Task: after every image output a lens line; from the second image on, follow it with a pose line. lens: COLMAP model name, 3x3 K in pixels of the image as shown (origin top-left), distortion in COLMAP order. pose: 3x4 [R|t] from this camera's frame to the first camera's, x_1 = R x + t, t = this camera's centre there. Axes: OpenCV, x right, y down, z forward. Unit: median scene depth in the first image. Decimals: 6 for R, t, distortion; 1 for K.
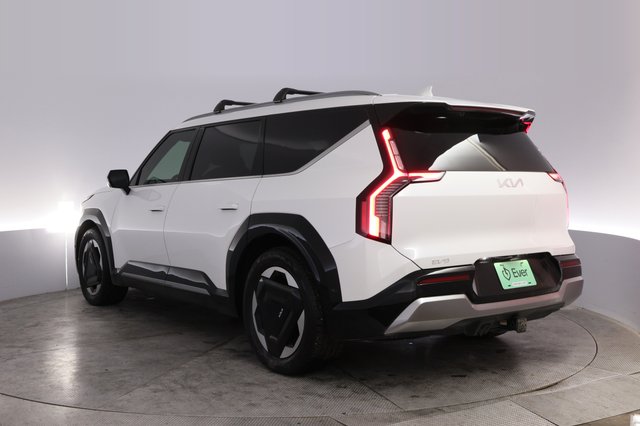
lens RADIAL K [[573.4, 0, 318.5], [0, 573.4, 204.6], [0, 0, 1]] dist [-0.000734, -0.002061]
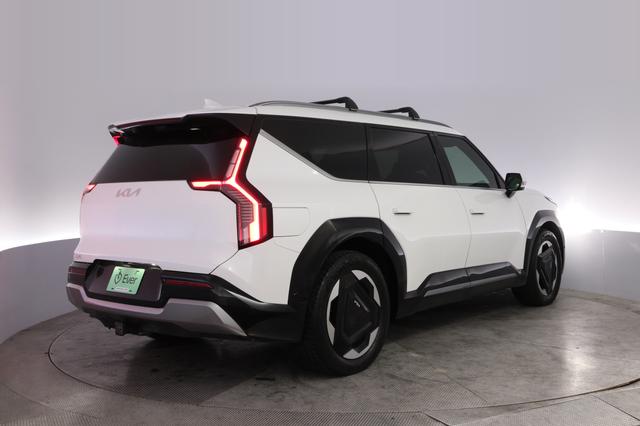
lens RADIAL K [[573.4, 0, 318.5], [0, 573.4, 204.6], [0, 0, 1]] dist [-0.000734, -0.002061]
pose [[0.540132, 0.020310, -0.841335, 1.408747], [-0.020802, 0.999726, 0.010779, -0.034936], [0.841323, 0.011679, 0.540407, 0.727216]]
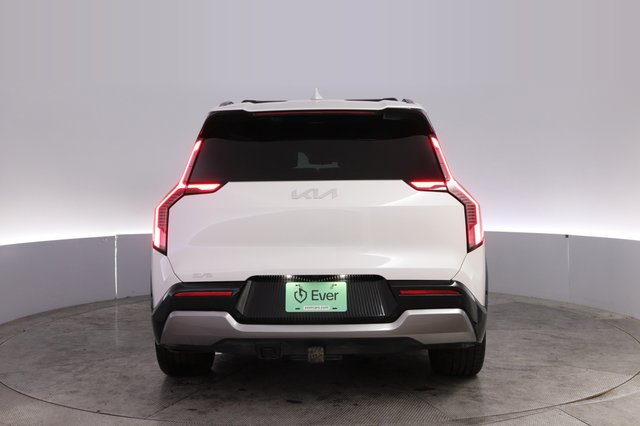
lens RADIAL K [[580.2, 0, 319.0], [0, 580.2, 226.3], [0, 0, 1]] dist [0.001923, 0.004375]
pose [[0.875040, 0.023744, -0.483468, 0.778989], [-0.013008, 0.999589, 0.025548, -0.010976], [0.483875, -0.016067, 0.874989, 0.216365]]
